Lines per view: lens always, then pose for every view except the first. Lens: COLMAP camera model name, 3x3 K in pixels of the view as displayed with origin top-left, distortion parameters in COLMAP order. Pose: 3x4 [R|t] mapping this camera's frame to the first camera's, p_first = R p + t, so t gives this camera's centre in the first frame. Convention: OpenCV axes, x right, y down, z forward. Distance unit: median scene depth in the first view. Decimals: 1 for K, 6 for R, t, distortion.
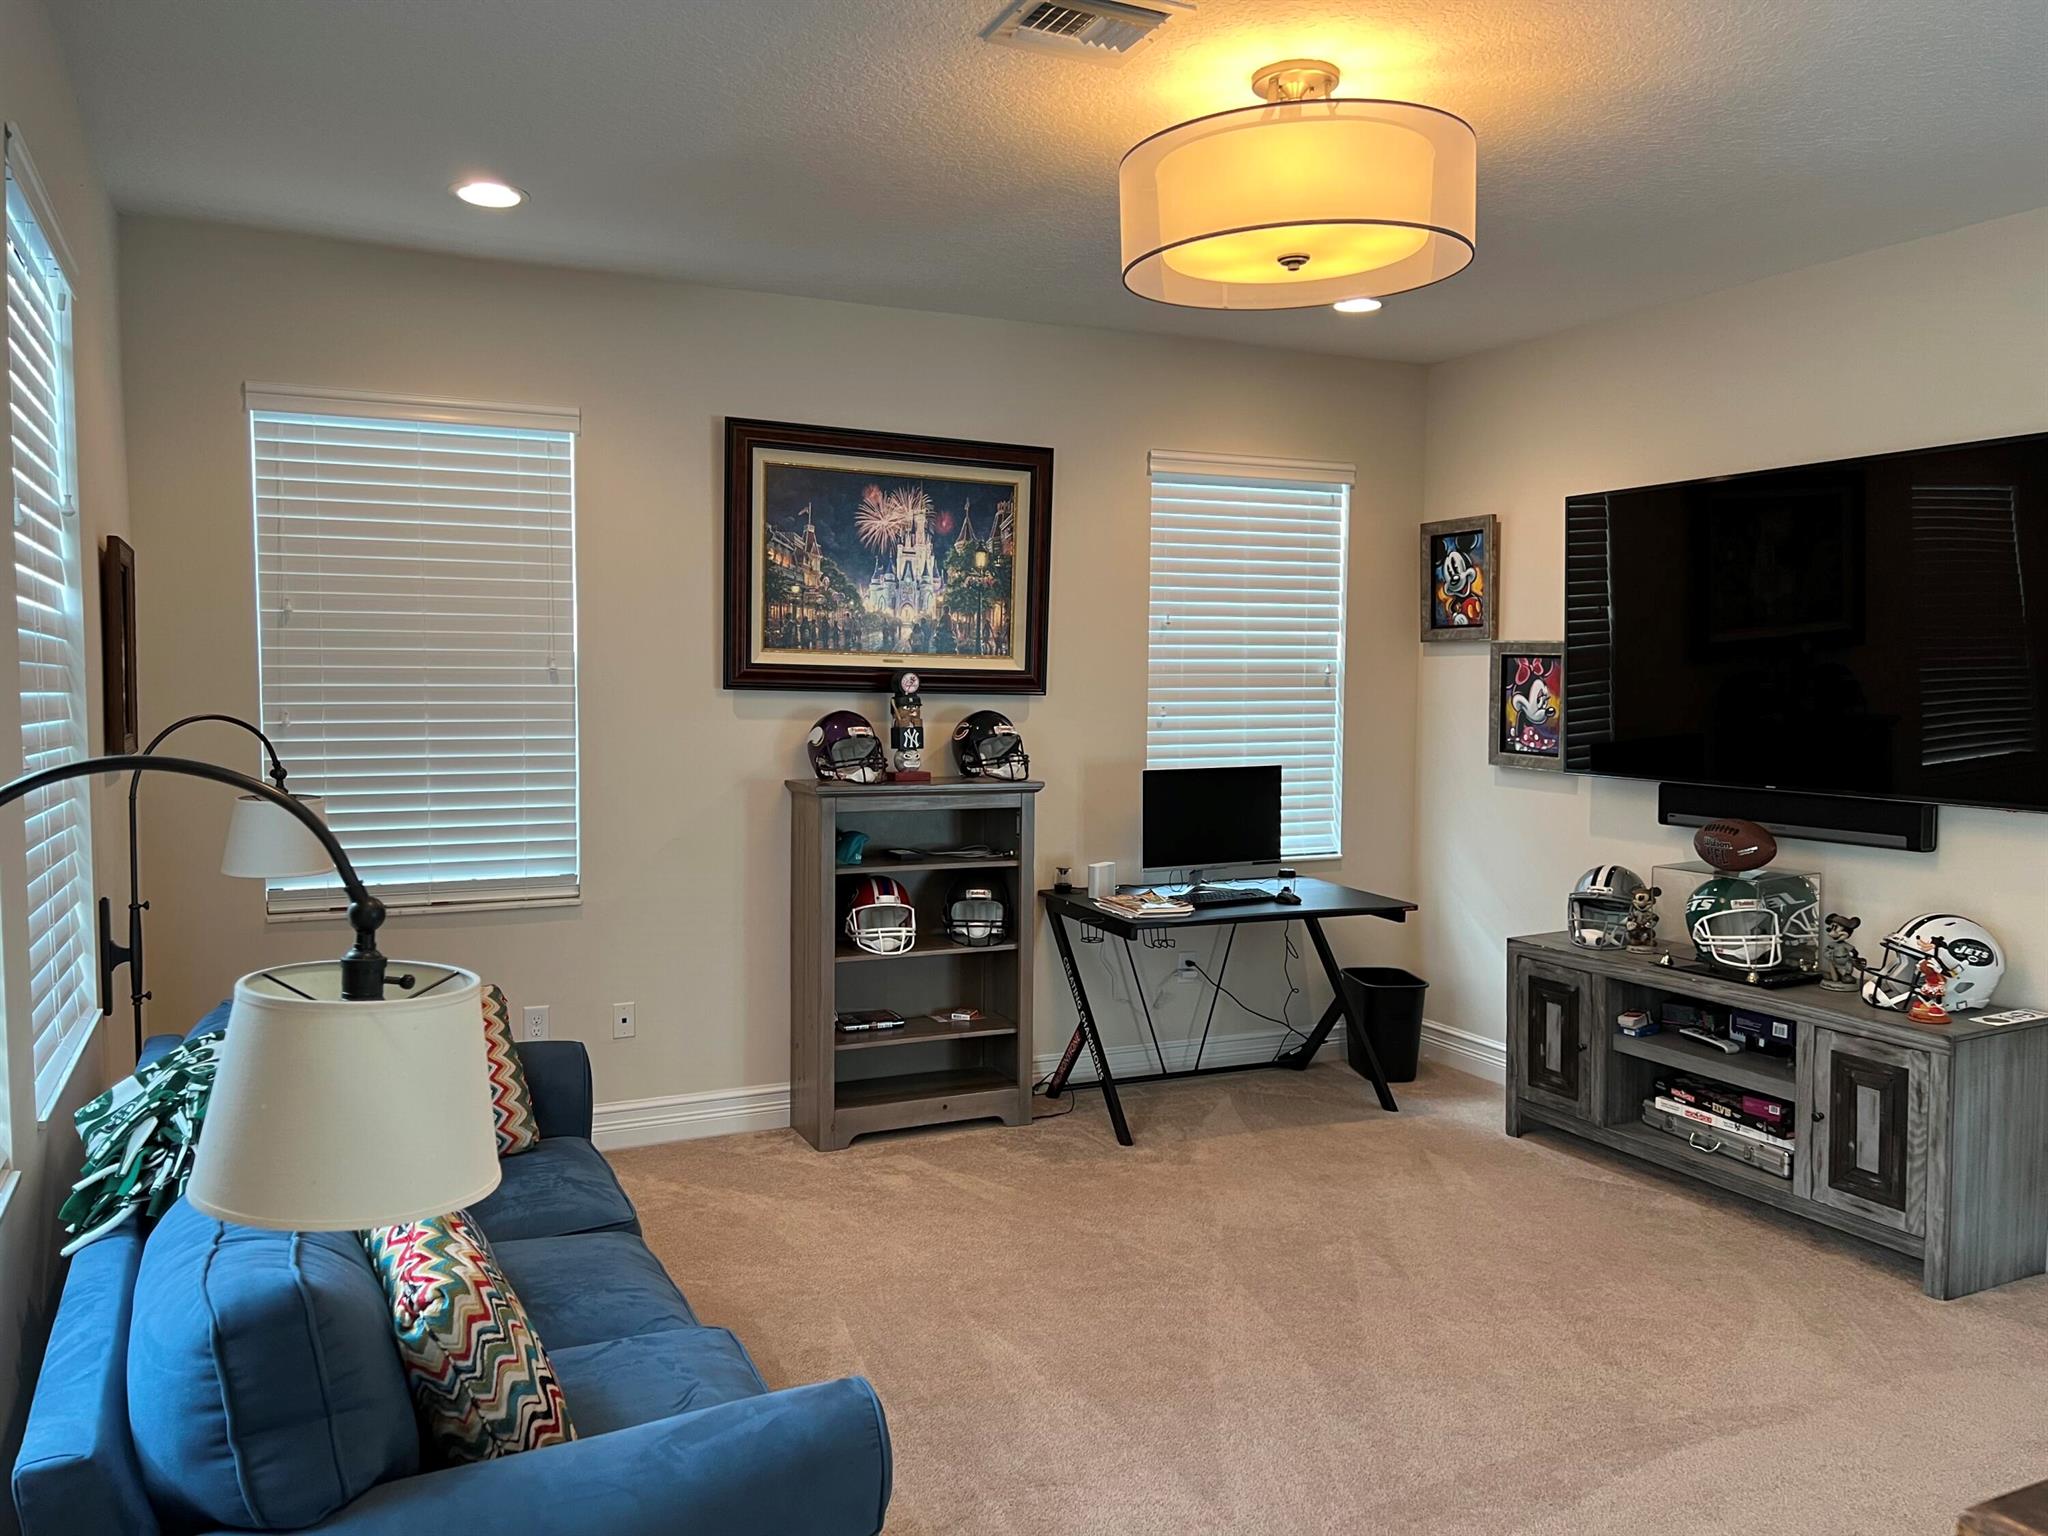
lens RADIAL K [[1569.0, 0, 1019.1], [0, 1569.0, 769.8], [0, 0, 1]] dist [0.081926, 0.000410]
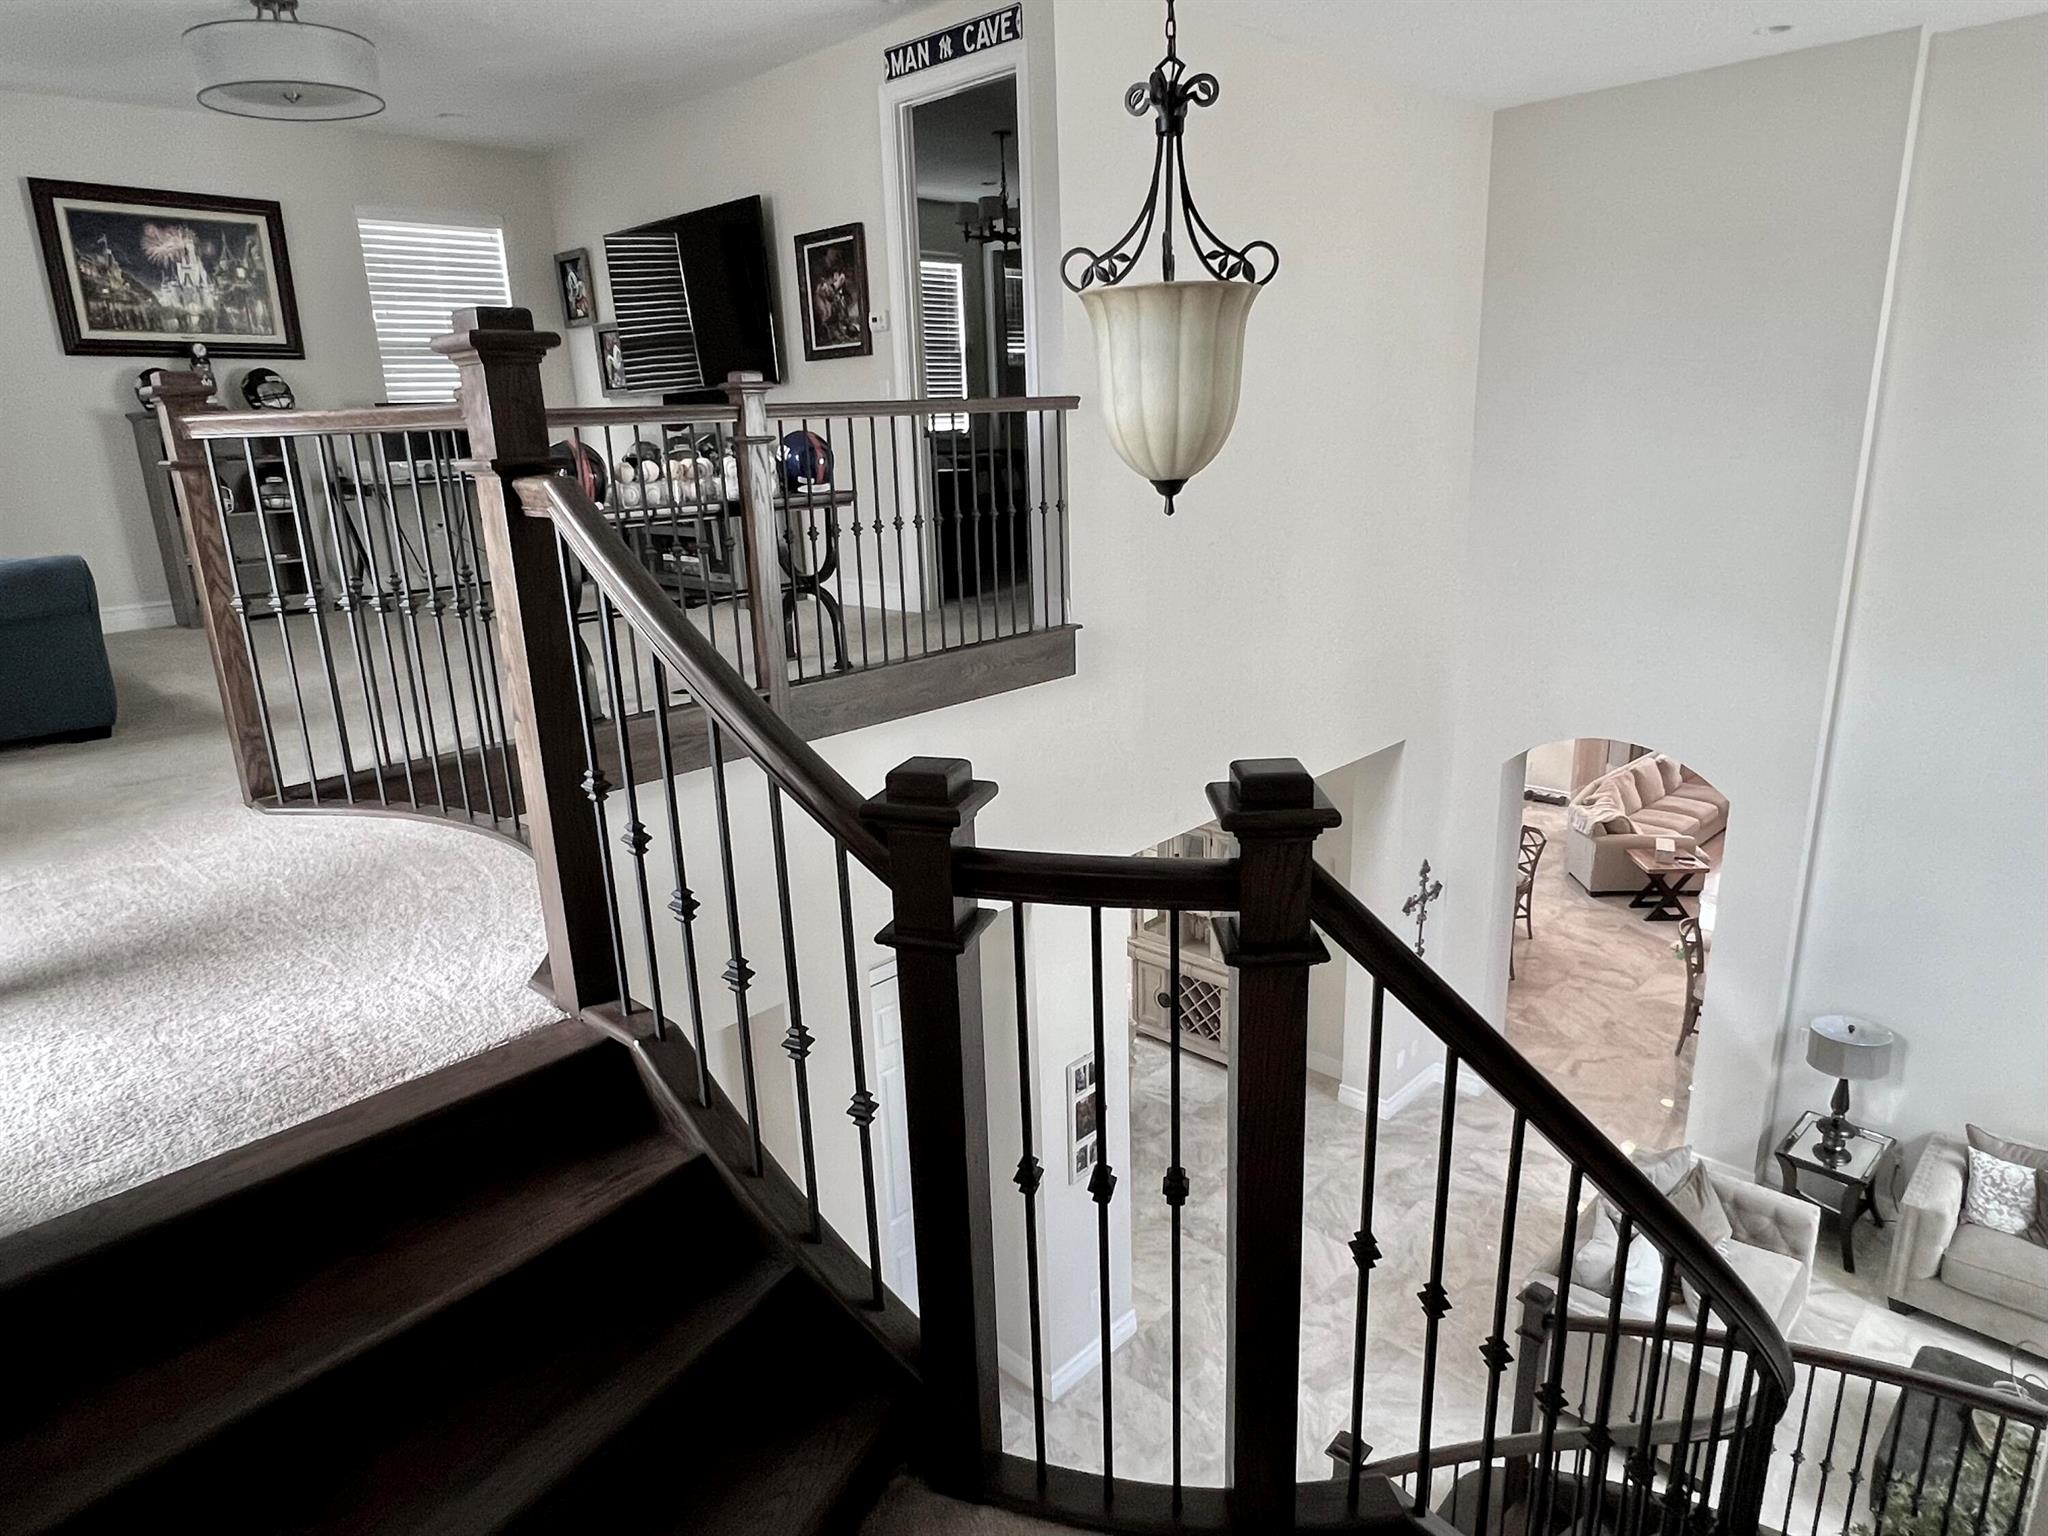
lens RADIAL K [[1234.4, 0, 1031.0], [0, 1234.4, 764.4], [0, 0, 1]] dist [-0.002531, -0.004239]
pose [[0.930473, -0.135779, 0.340270, 0.242041], [0.060822, 0.973148, 0.221999, 0.133705], [-0.361276, -0.185868, 0.913746, -0.581204]]
